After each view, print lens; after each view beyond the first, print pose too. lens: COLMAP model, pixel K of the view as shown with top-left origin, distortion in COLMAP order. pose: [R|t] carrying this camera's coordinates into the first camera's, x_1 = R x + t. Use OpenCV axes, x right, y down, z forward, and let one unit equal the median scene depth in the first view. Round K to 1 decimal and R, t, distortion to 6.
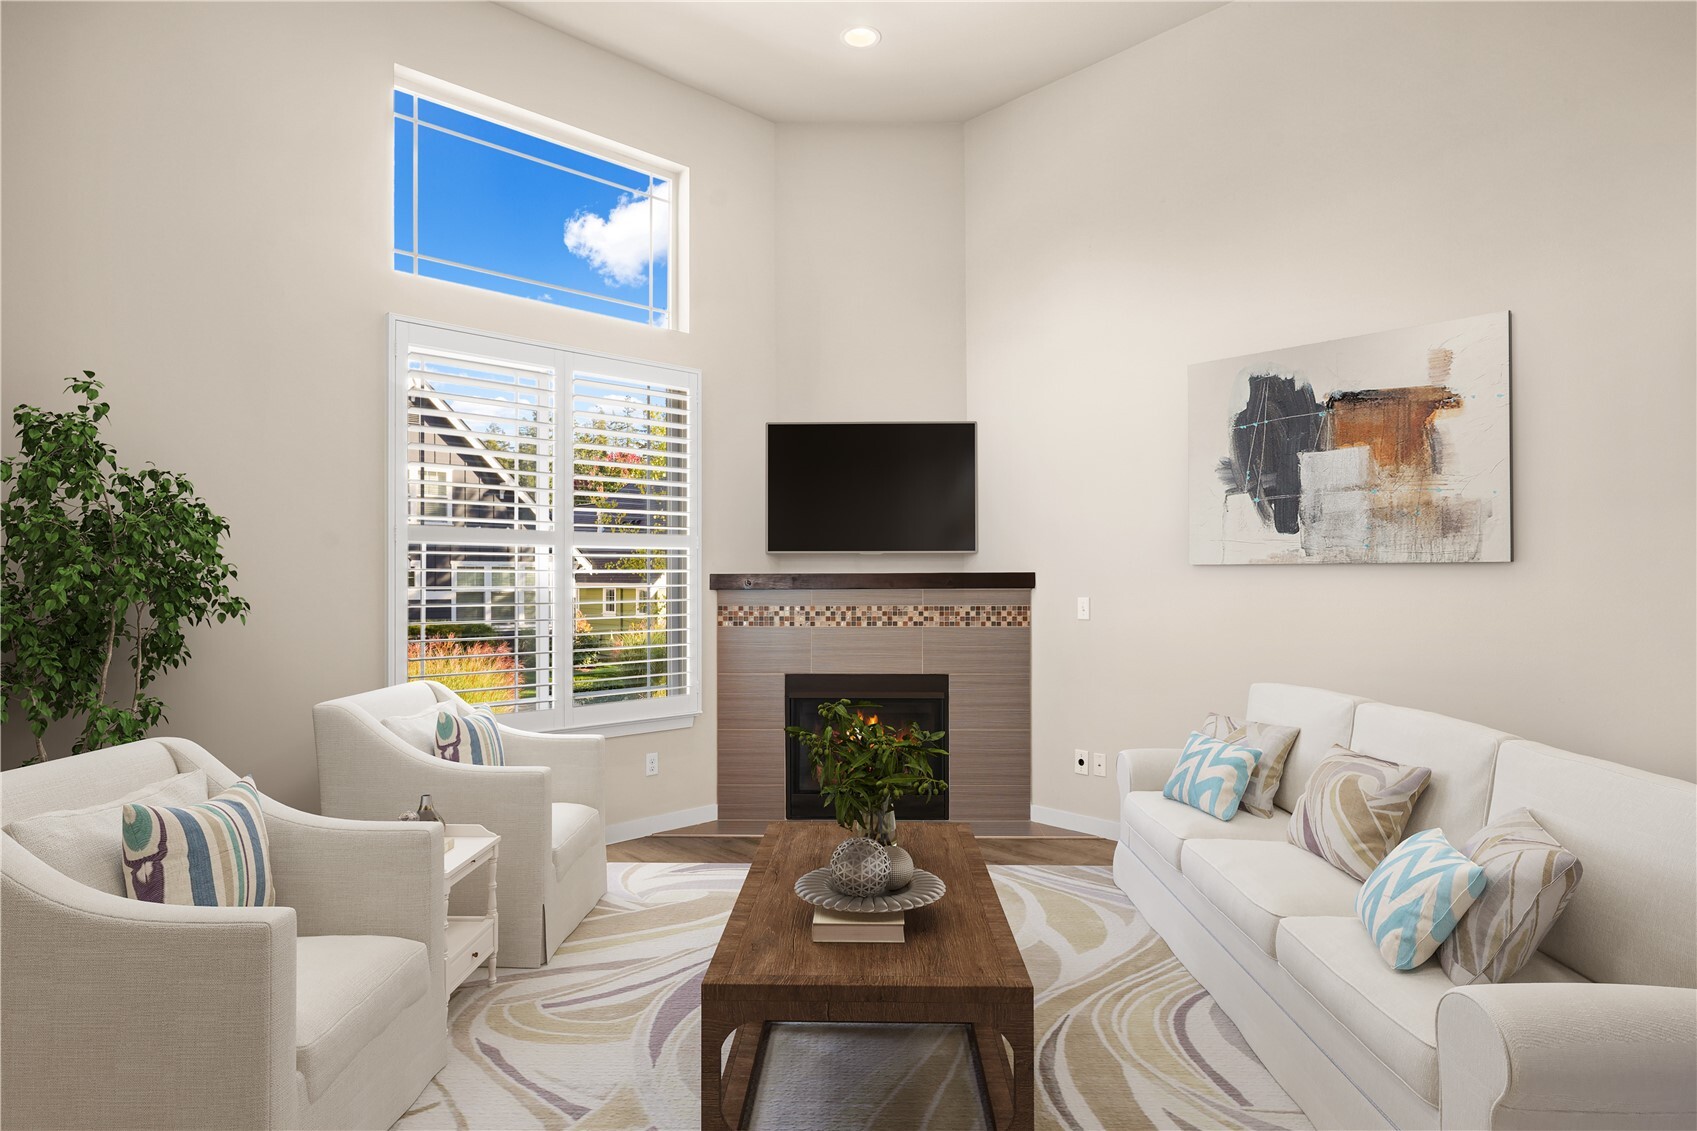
lens RADIAL K [[955.2, 0, 871.1], [0, 955.2, 589.8], [0, 0, 1]] dist [-0.003616, 0.015541]
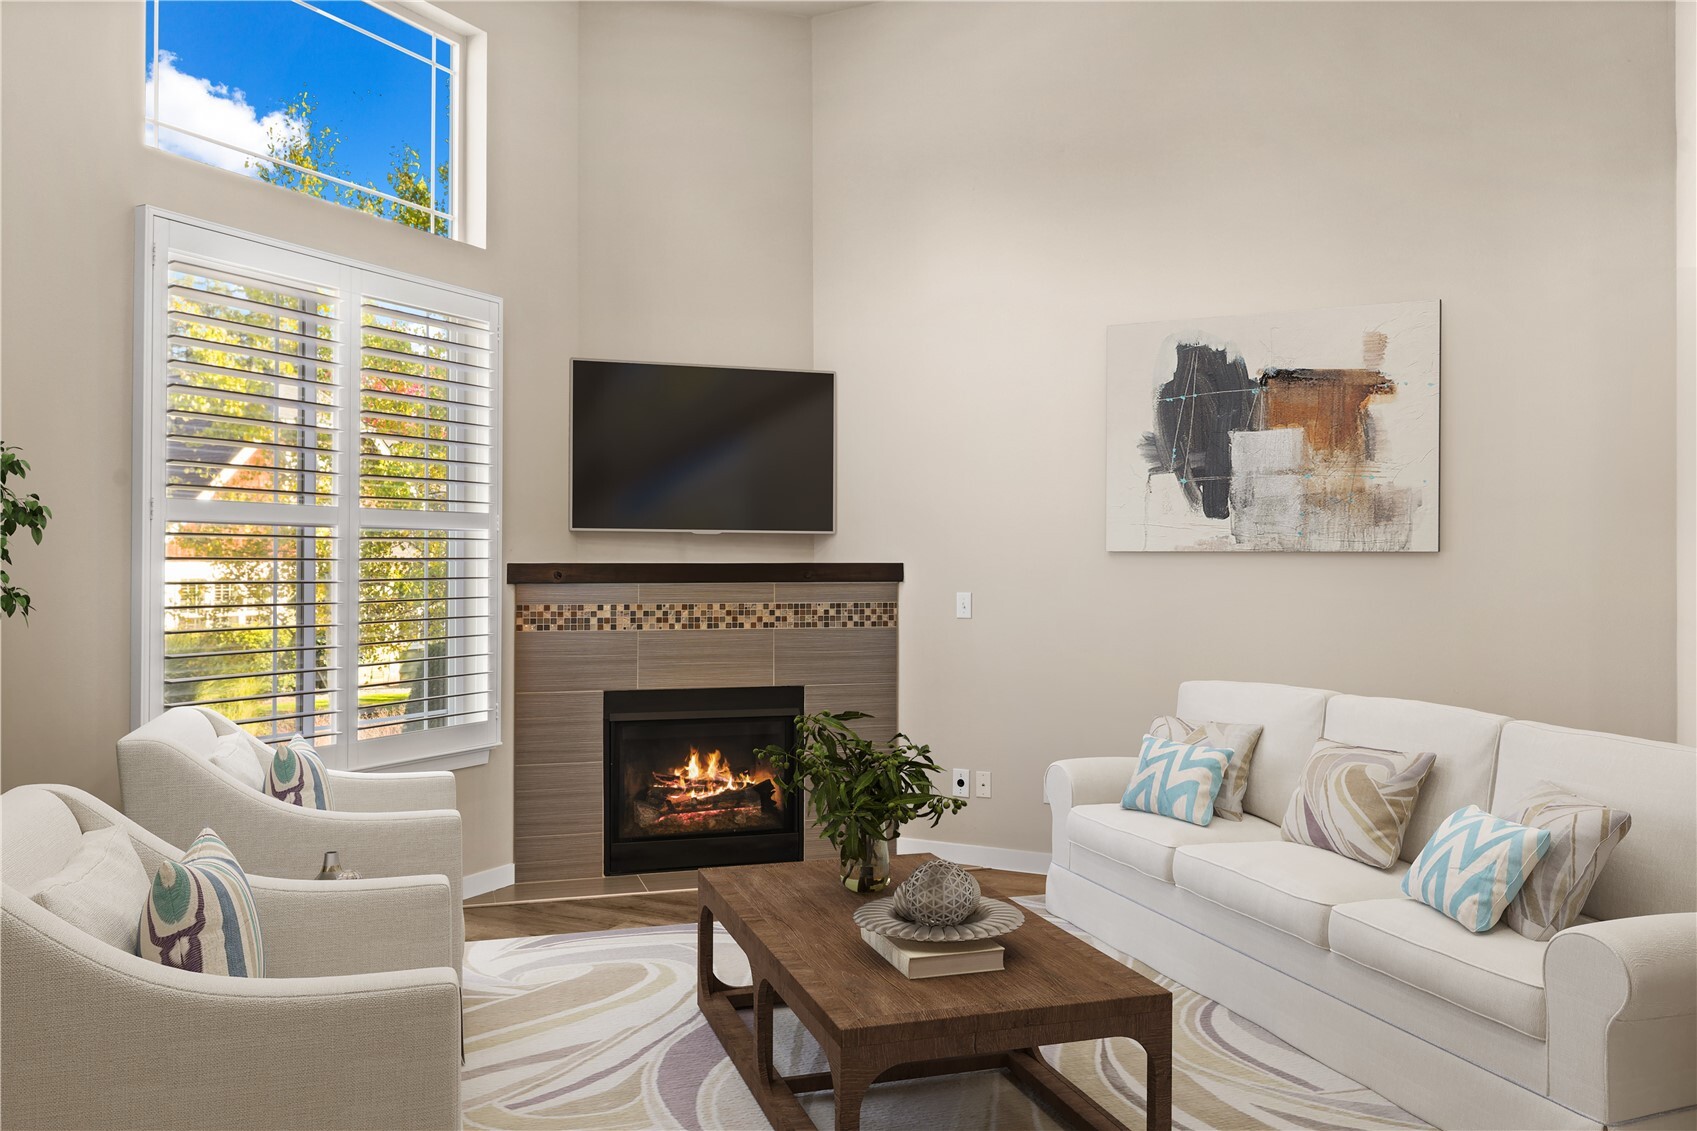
lens RADIAL K [[1273.2, 0, 841.3], [0, 1273.2, 643.4], [0, 0, 1]] dist [0.043026, -0.127087]
pose [[0.945508, -0.016812, 0.325164, -0.300312], [0.003415, 0.999123, 0.041730, 0.007550], [-0.325581, -0.038345, 0.944736, -0.050040]]
